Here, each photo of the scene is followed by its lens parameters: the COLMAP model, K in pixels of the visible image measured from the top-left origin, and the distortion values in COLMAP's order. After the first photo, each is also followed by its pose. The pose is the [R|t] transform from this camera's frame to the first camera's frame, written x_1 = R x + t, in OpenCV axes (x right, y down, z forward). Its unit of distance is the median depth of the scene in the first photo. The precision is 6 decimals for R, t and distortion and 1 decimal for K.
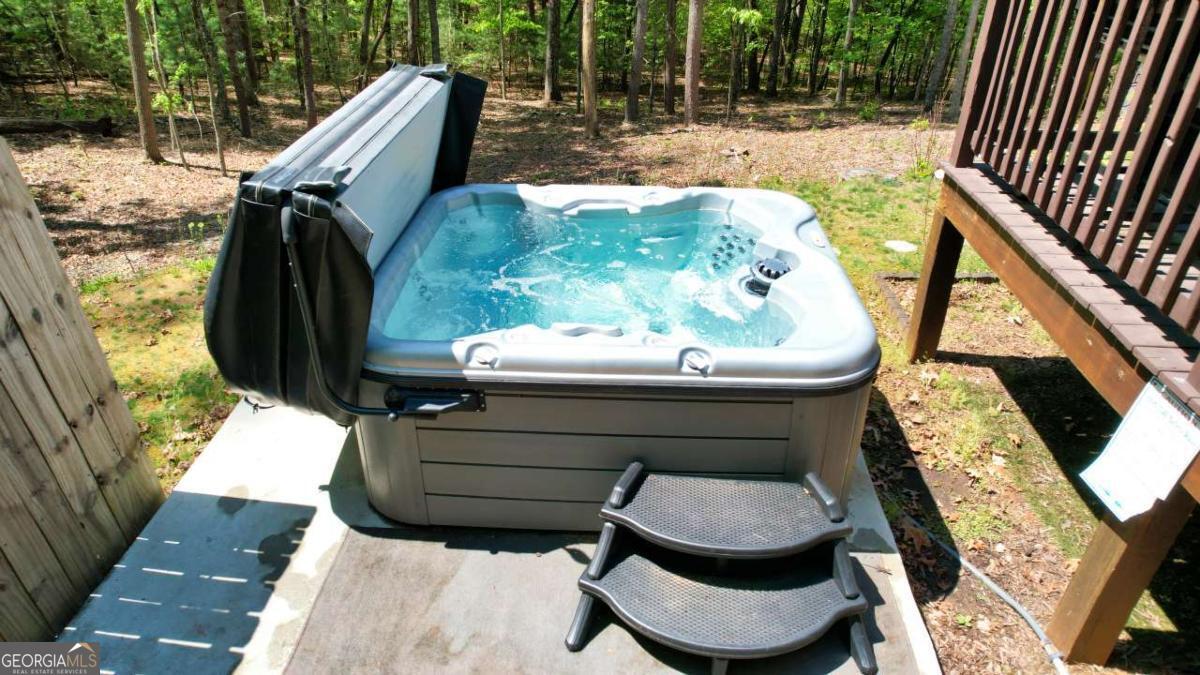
lens RADIAL K [[765.3, 0, 591.9], [0, 765.3, 335.8], [0, 0, 1]] dist [-0.069870, 0.058799]
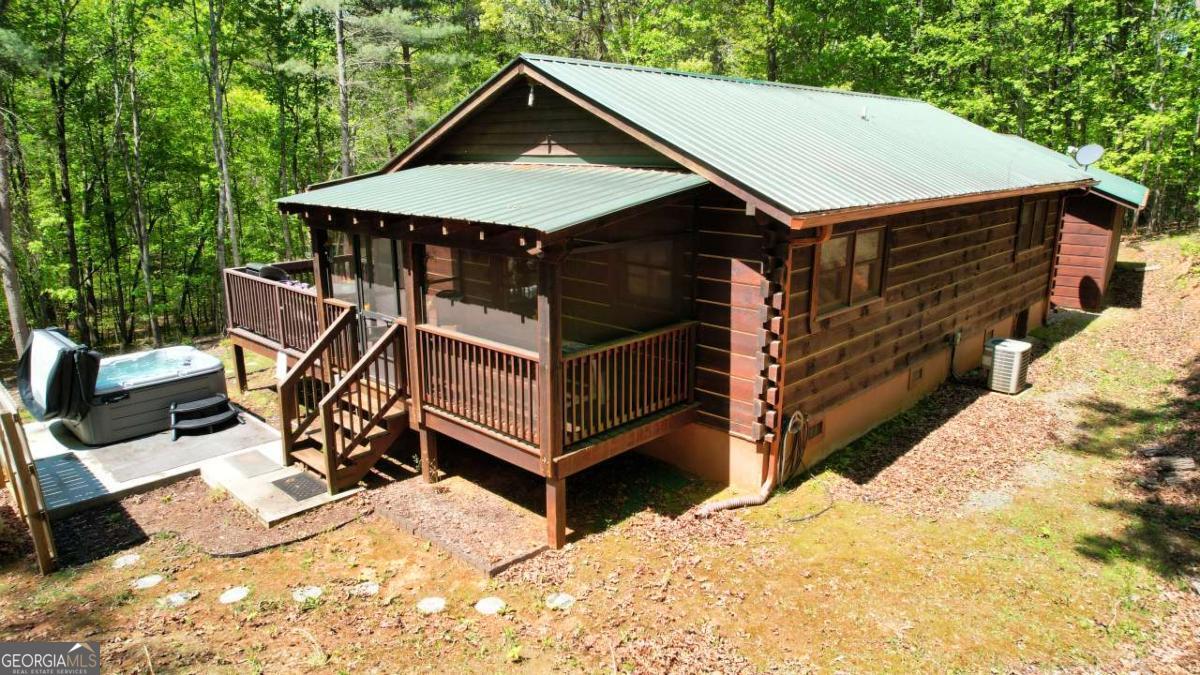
lens RADIAL K [[765.3, 0, 591.9], [0, 765.3, 335.8], [0, 0, 1]] dist [-0.069870, 0.058799]
pose [[0.645041, -0.184885, 0.741444, -1.185669], [0.396816, 0.910250, -0.118245, 1.011089], [-0.653038, 0.370490, 0.660514, -2.716673]]
